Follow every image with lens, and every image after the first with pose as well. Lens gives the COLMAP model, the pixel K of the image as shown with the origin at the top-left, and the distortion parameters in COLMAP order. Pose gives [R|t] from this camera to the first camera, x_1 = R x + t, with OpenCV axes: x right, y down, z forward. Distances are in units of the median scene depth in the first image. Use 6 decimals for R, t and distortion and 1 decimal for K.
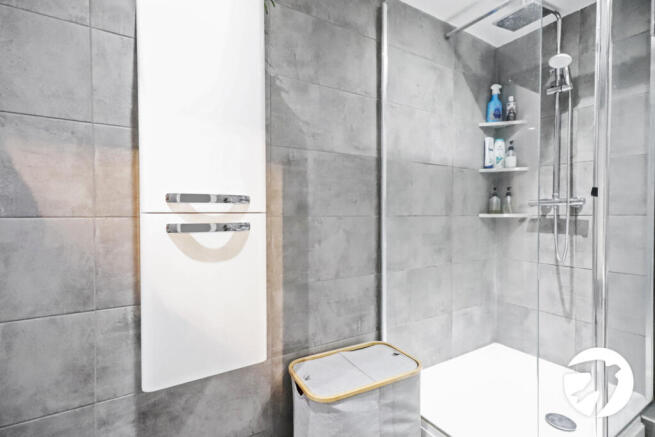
lens RADIAL K [[308.2, 0, 327.5], [0, 308.2, 218.5], [0, 0, 1]] dist [0.000173, -0.000060]
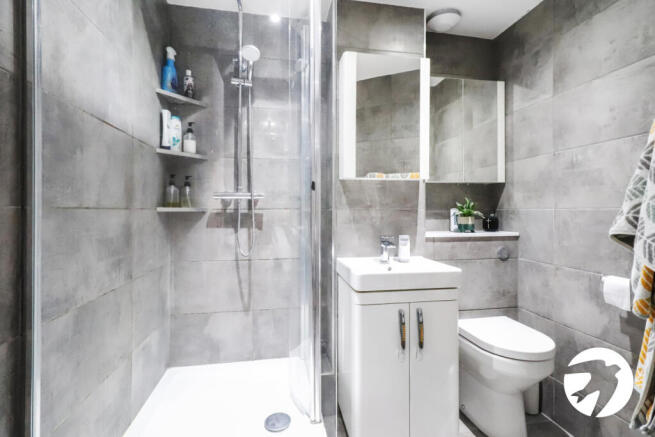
lens RADIAL K [[314.4, 0, 328.4], [0, 314.4, 208.8], [0, 0, 1]] dist [0.004335, 0.000227]
pose [[0.356136, 0.009191, 0.934389, -0.082180], [0.012026, 0.999824, -0.014419, 0.005631], [-0.934357, 0.016372, 0.355963, 0.344289]]
